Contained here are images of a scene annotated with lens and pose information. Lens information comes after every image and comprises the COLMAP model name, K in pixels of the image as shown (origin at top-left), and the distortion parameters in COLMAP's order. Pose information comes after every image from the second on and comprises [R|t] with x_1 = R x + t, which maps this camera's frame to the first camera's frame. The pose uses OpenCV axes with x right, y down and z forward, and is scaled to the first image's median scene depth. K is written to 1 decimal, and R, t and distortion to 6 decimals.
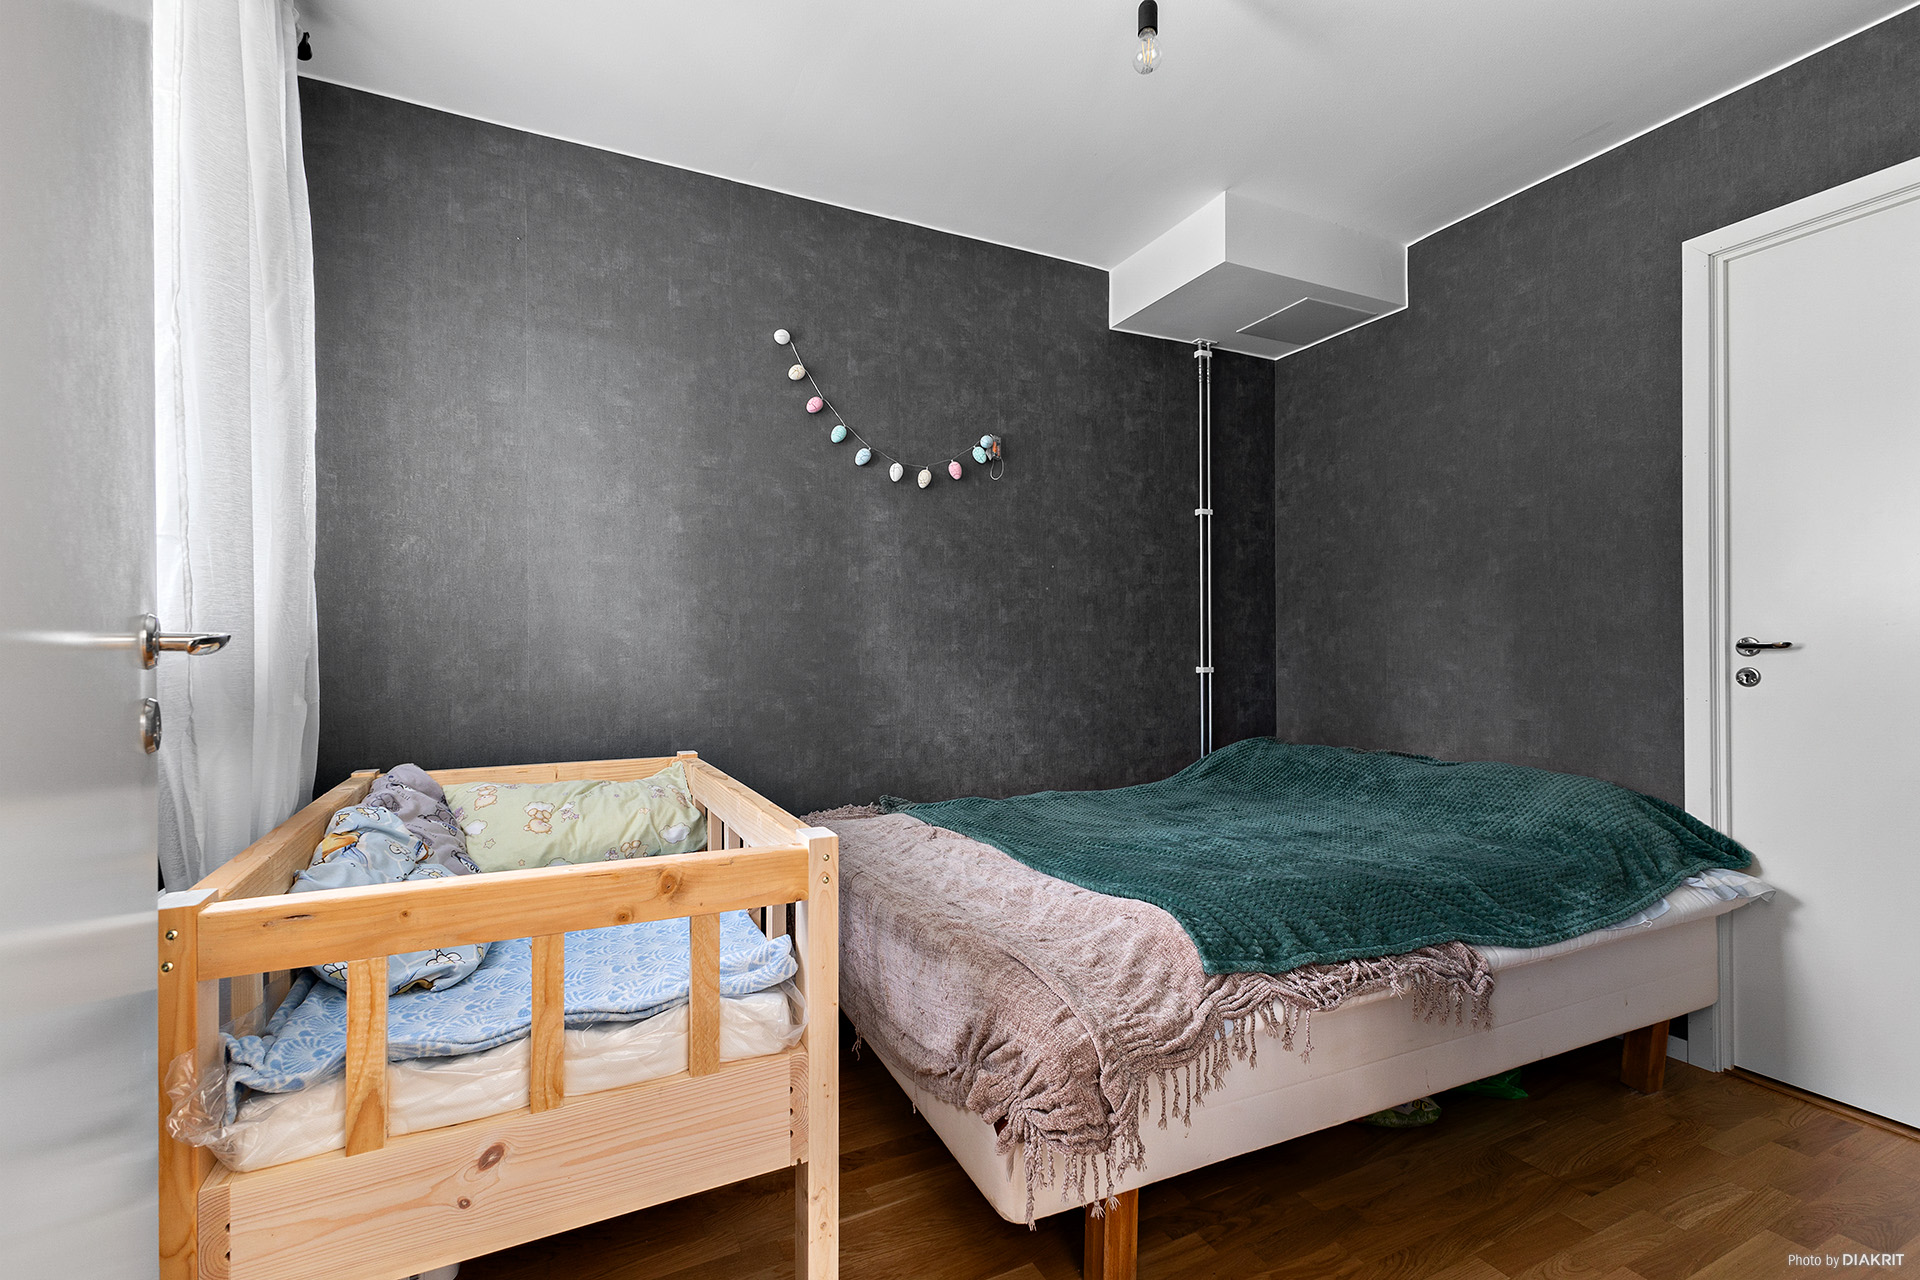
lens RADIAL K [[854.7, 0, 960.0], [0, 854.7, 640.0], [0, 0, 1]] dist [0.021748, -0.008983]
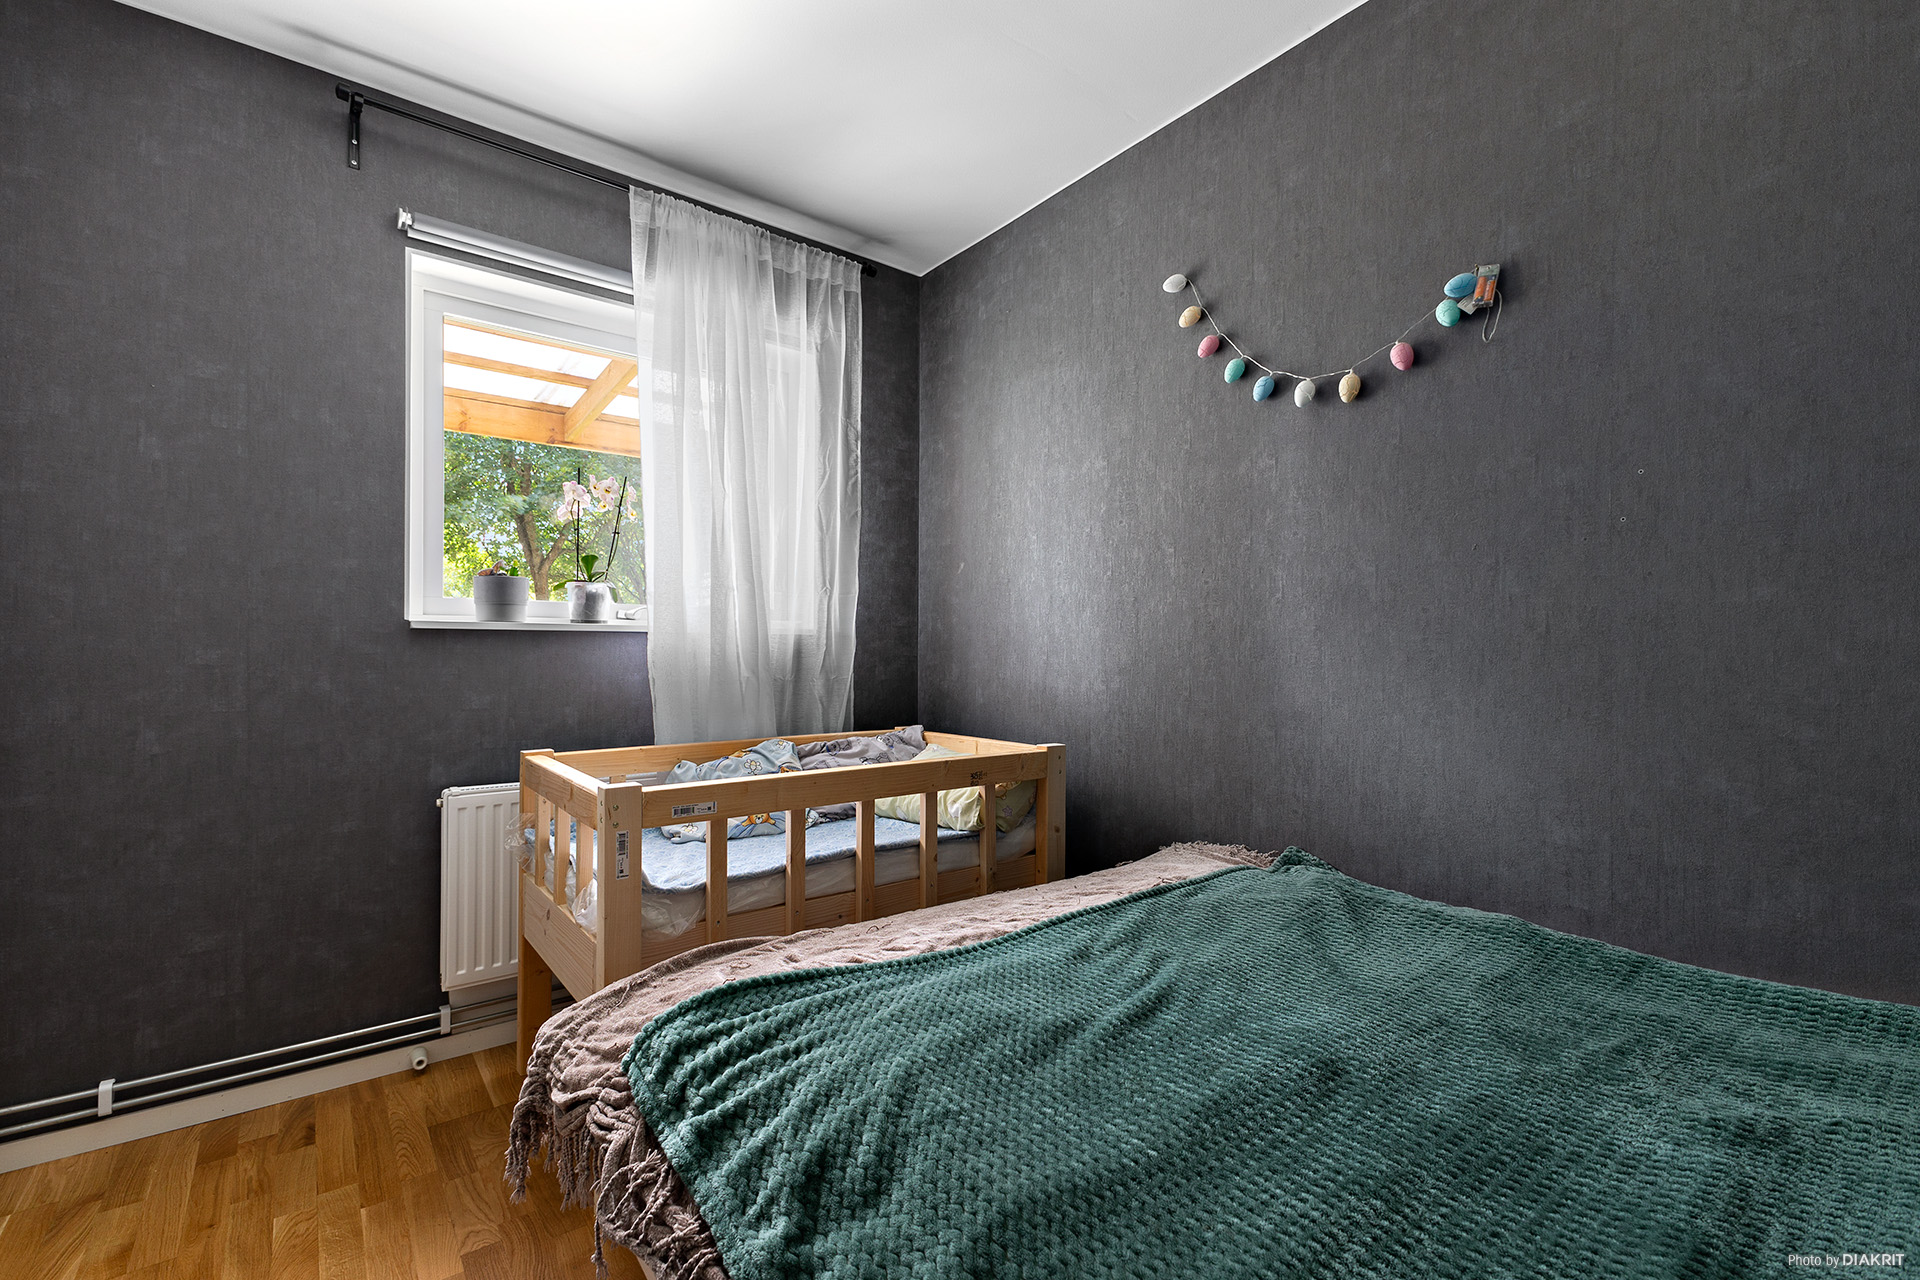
lens RADIAL K [[854.7, 0, 960.0], [0, 854.7, 640.0], [0, 0, 1]] dist [0.021748, -0.008983]
pose [[0.185914, -0.004336, -0.982556, 0.604866], [0.017433, 0.999847, -0.001114, 0.003916], [0.982411, -0.016922, 0.185961, 0.621287]]
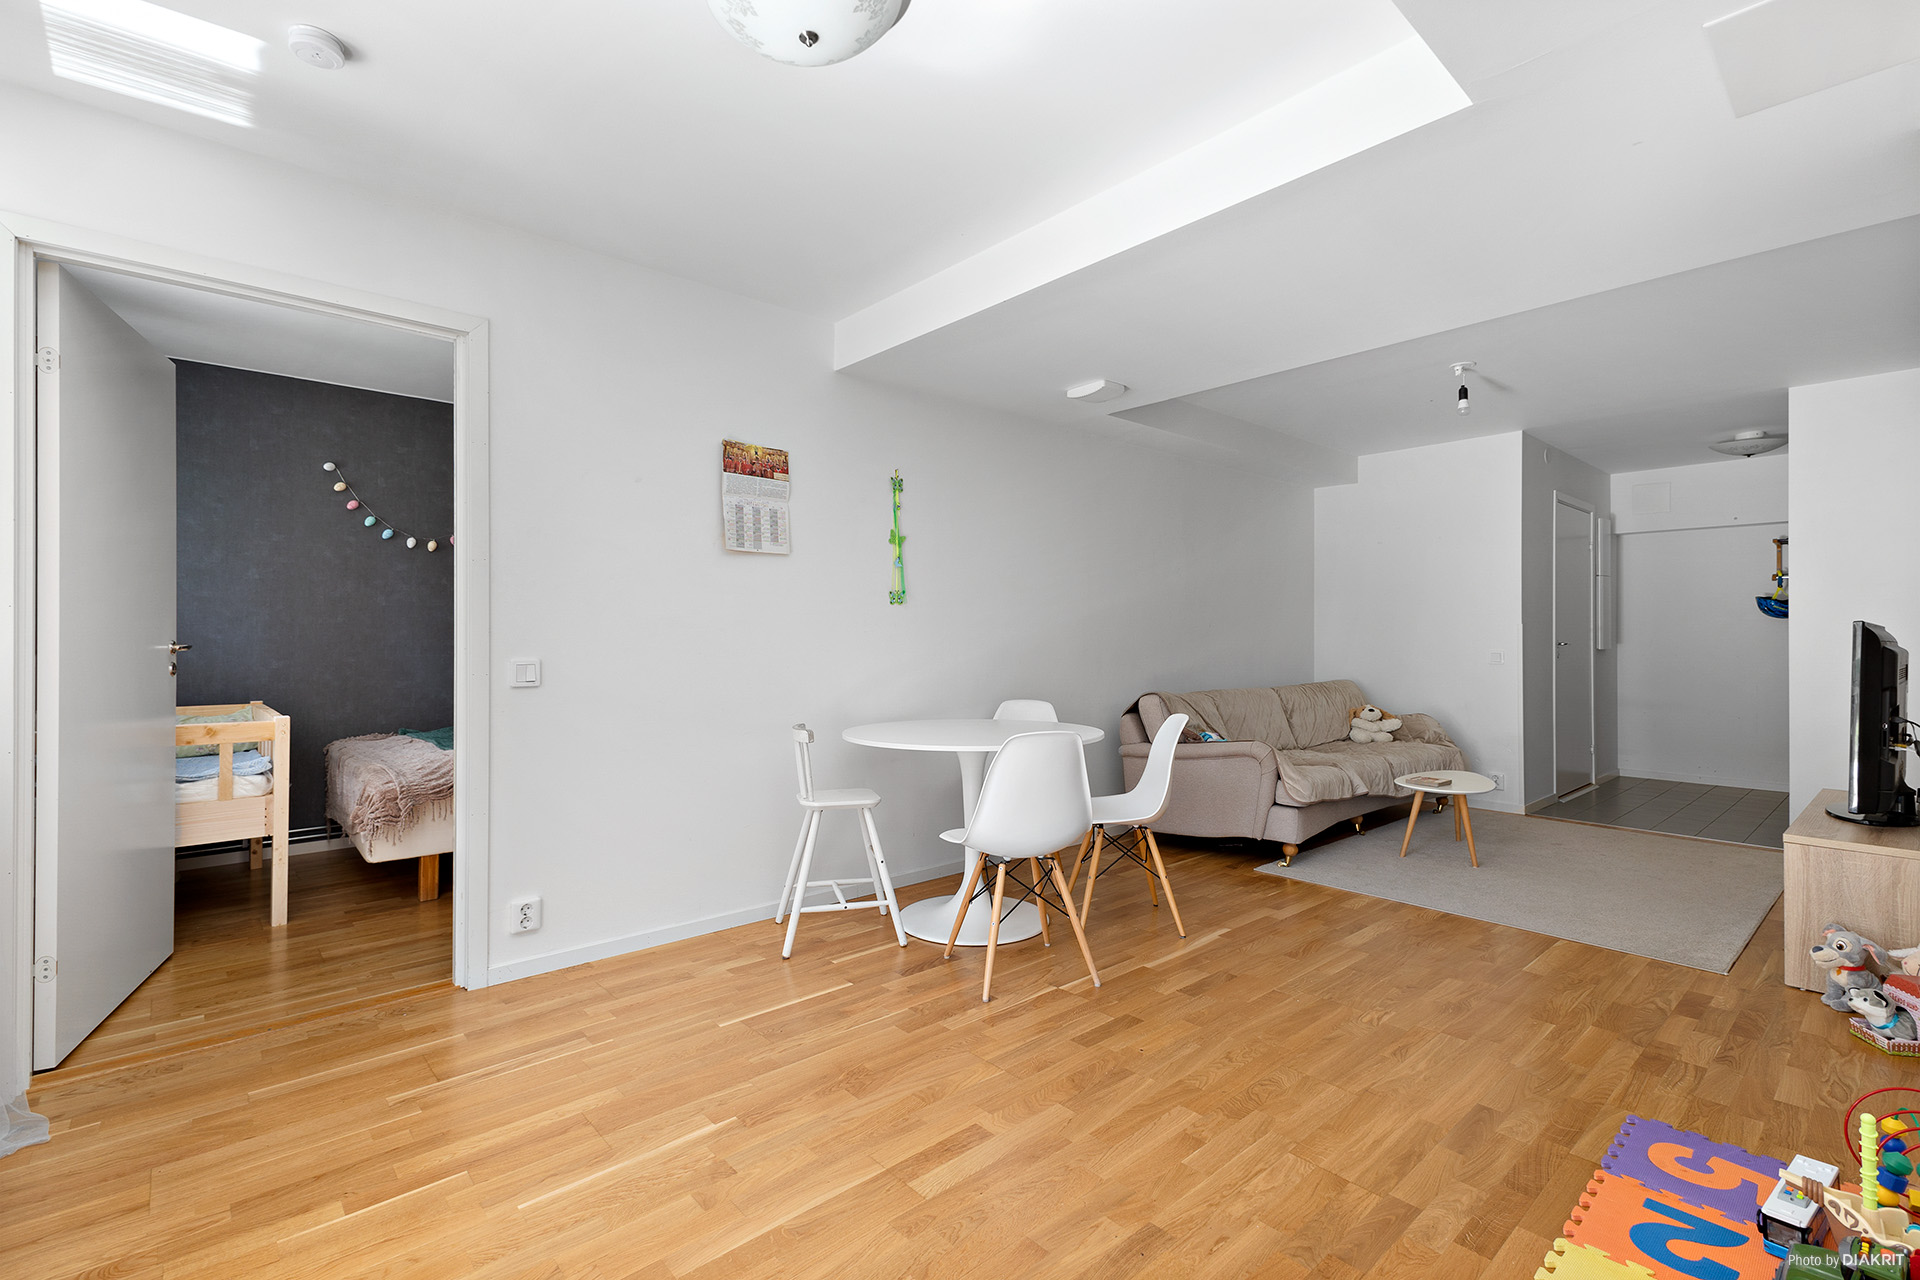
lens RADIAL K [[854.7, 0, 960.0], [0, 854.7, 640.0], [0, 0, 1]] dist [0.021748, -0.008983]
pose [[0.961930, 0.007633, 0.273190, 0.556692], [-0.011825, 0.999836, 0.013700, -0.037511], [-0.273041, -0.016408, 0.961863, -1.062602]]
